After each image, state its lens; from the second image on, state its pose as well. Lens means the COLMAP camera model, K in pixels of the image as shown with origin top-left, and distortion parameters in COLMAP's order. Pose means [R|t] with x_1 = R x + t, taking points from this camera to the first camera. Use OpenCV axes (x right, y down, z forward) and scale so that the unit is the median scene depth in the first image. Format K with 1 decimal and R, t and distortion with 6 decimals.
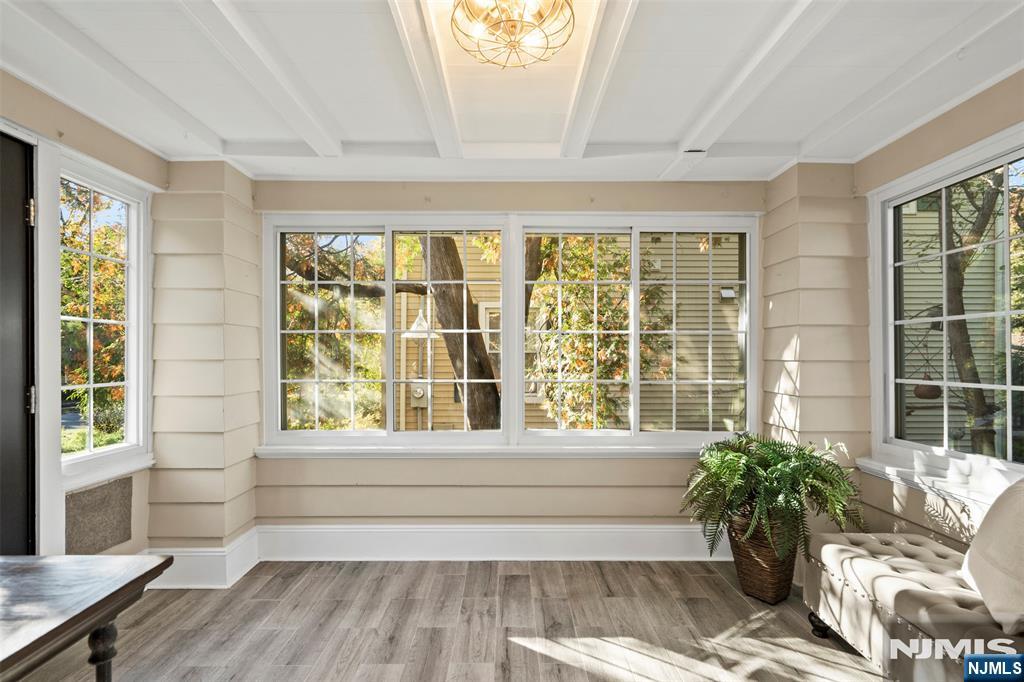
lens RADIAL K [[473.6, 0, 517.6], [0, 473.6, 357.0], [0, 0, 1]] dist [-0.002358, -0.000016]
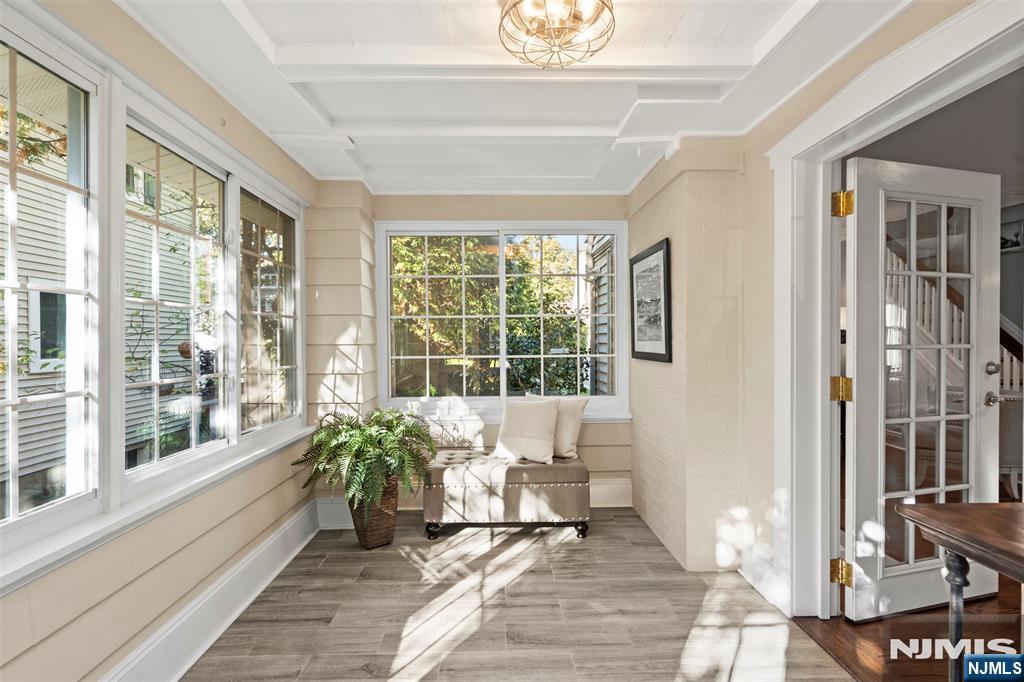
lens RADIAL K [[473.6, 0, 512.7], [0, 473.6, 339.1], [0, 0, 1]] dist [-0.002358, -0.000016]
pose [[-0.025590, -0.005880, 0.999655, -0.667313], [-0.000413, 0.999983, 0.005872, -0.013973], [-0.999672, -0.000263, -0.025592, 0.680390]]
